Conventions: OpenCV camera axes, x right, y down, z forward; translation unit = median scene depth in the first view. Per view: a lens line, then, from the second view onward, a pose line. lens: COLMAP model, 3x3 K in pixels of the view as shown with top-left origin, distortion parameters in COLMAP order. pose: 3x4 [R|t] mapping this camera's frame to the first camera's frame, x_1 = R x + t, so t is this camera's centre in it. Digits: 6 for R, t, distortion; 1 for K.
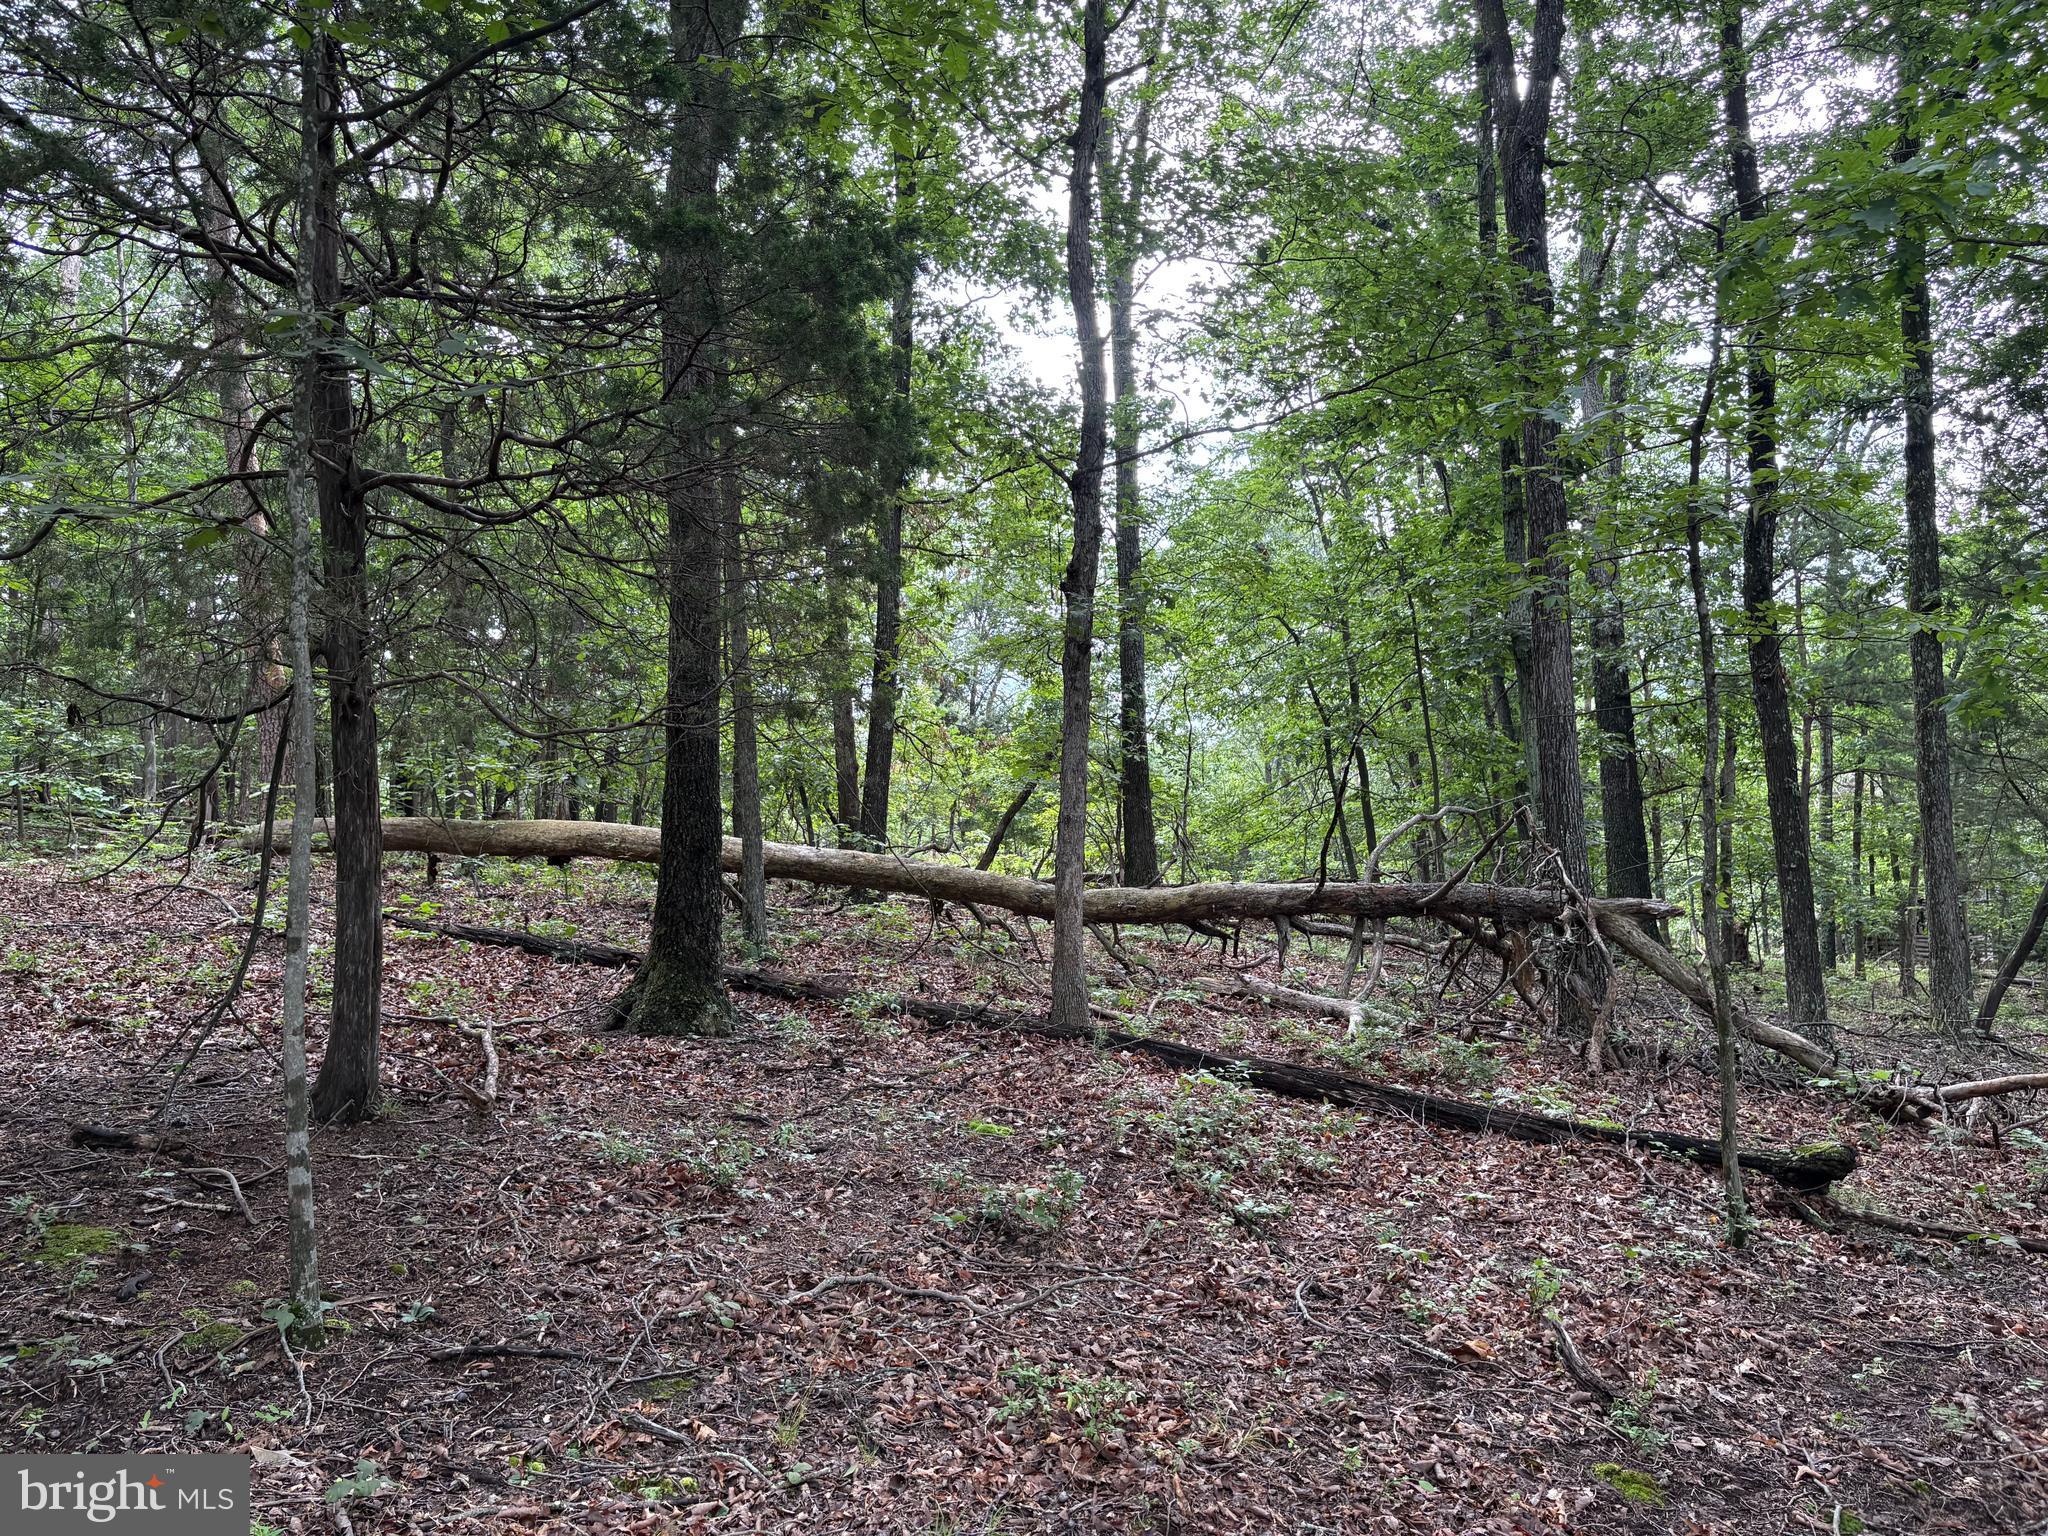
lens RADIAL K [[1542.5, 0, 1025.8], [0, 1542.5, 772.7], [0, 0, 1]] dist [0.049012, -0.055897]
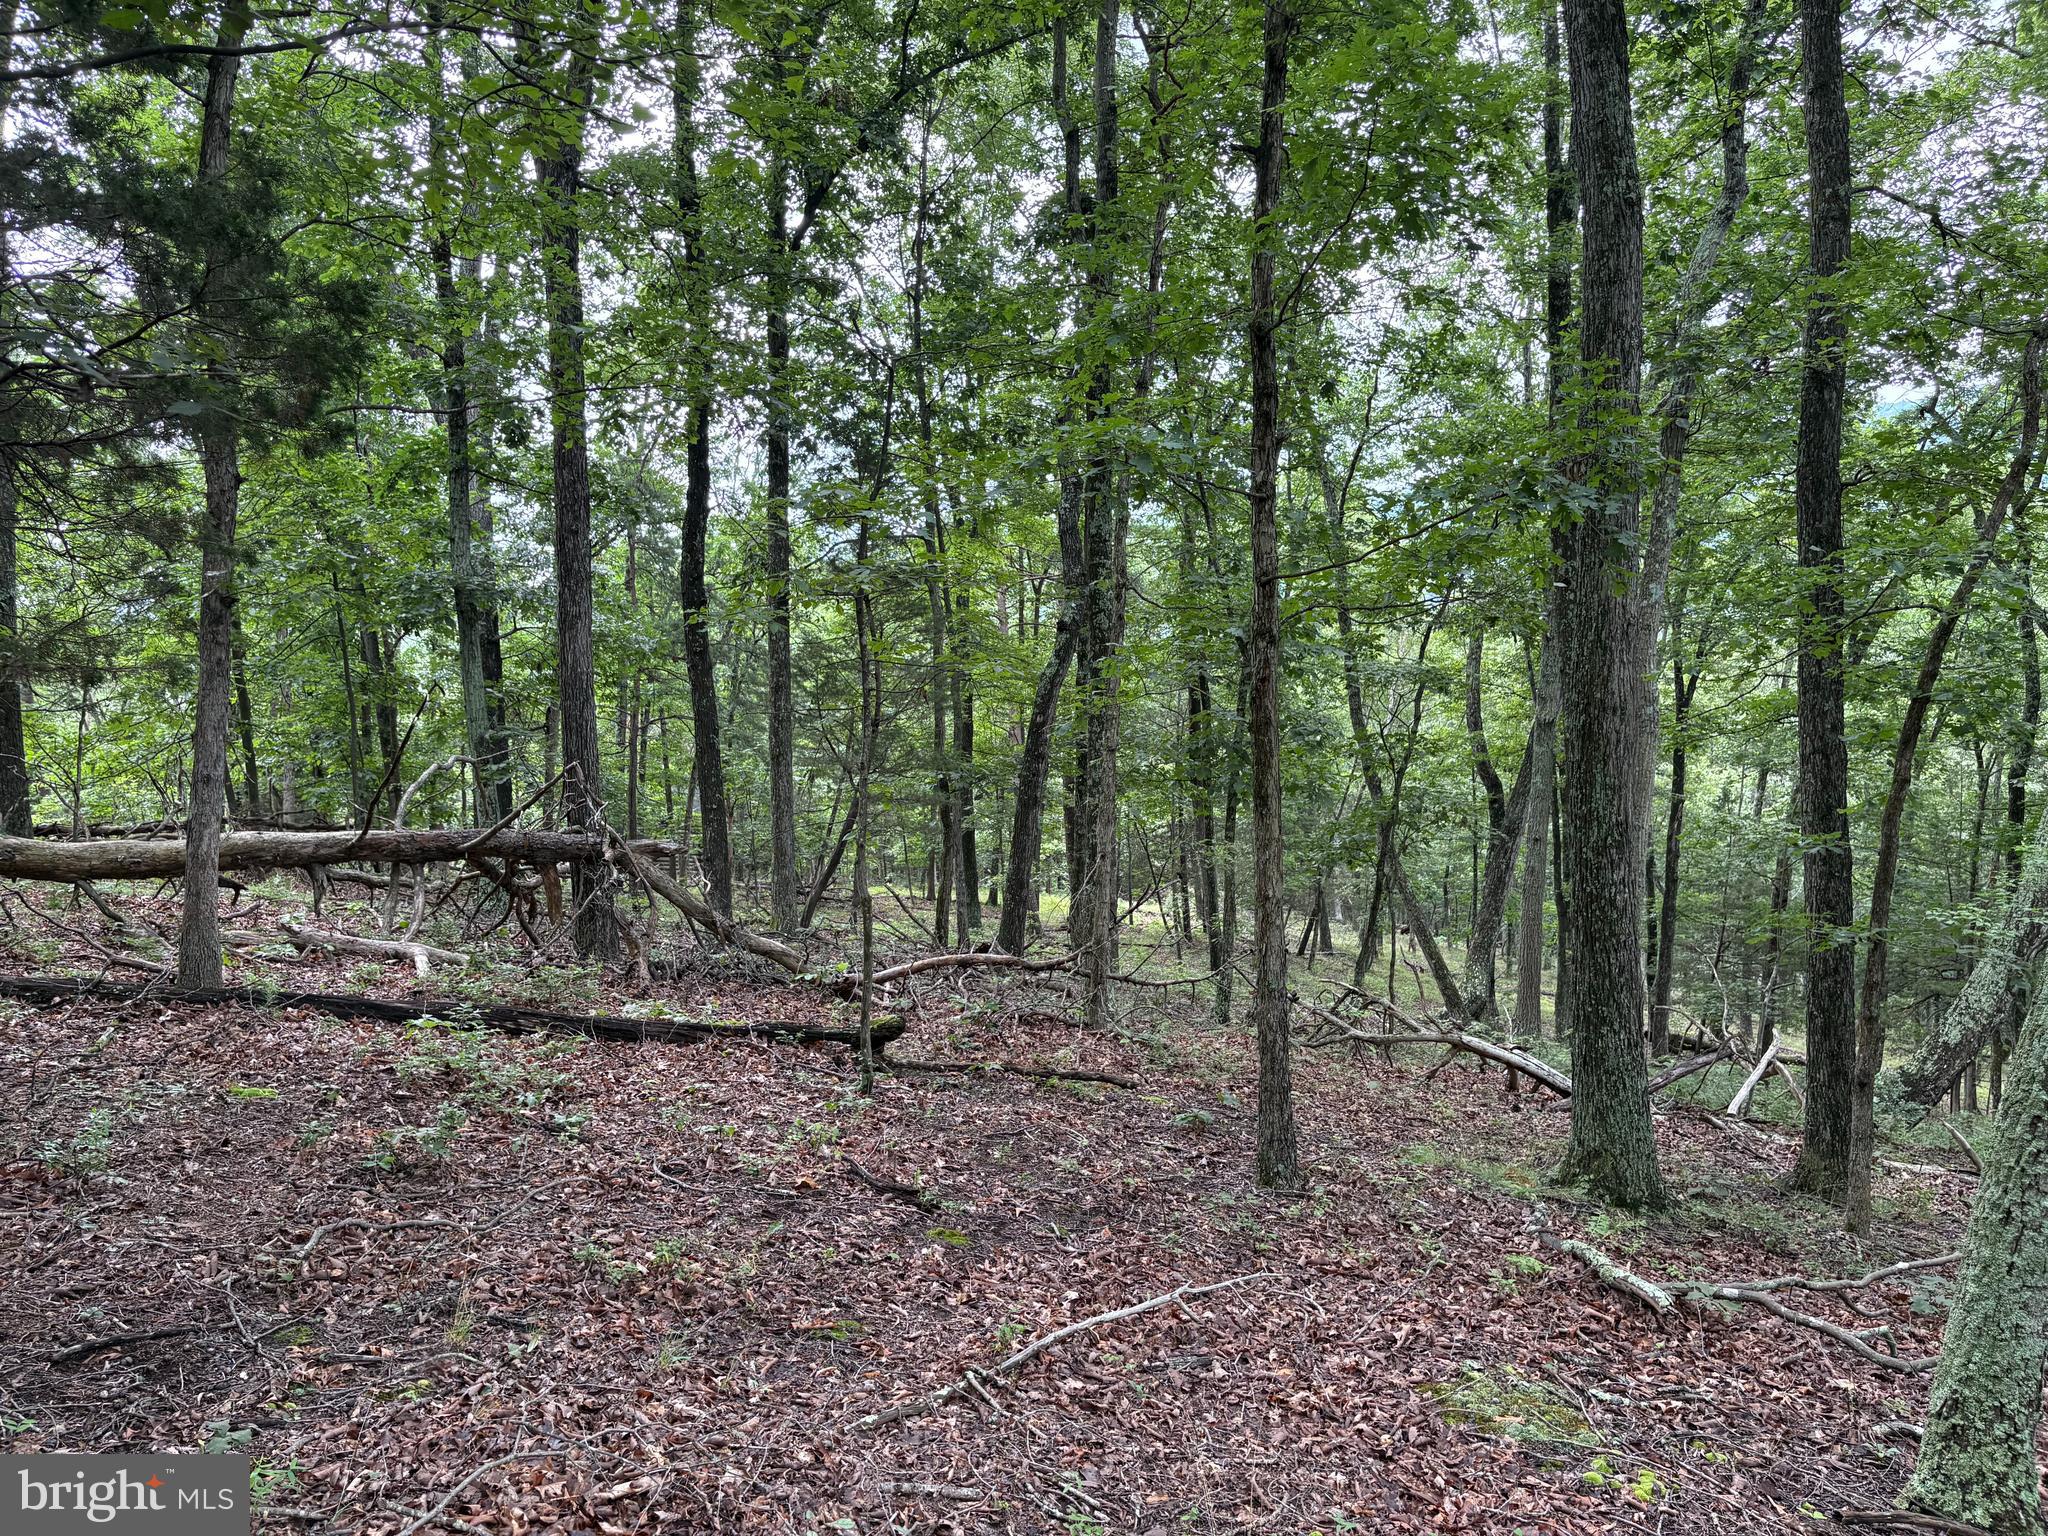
lens RADIAL K [[1542.5, 0, 1018.0], [0, 1542.5, 768.0], [0, 0, 1]] dist [0.049012, -0.055897]
pose [[0.715360, 0.007523, 0.698716, -0.279356], [-0.040587, 0.998701, 0.030800, -0.026027], [-0.697577, -0.050391, 0.714736, -0.053320]]
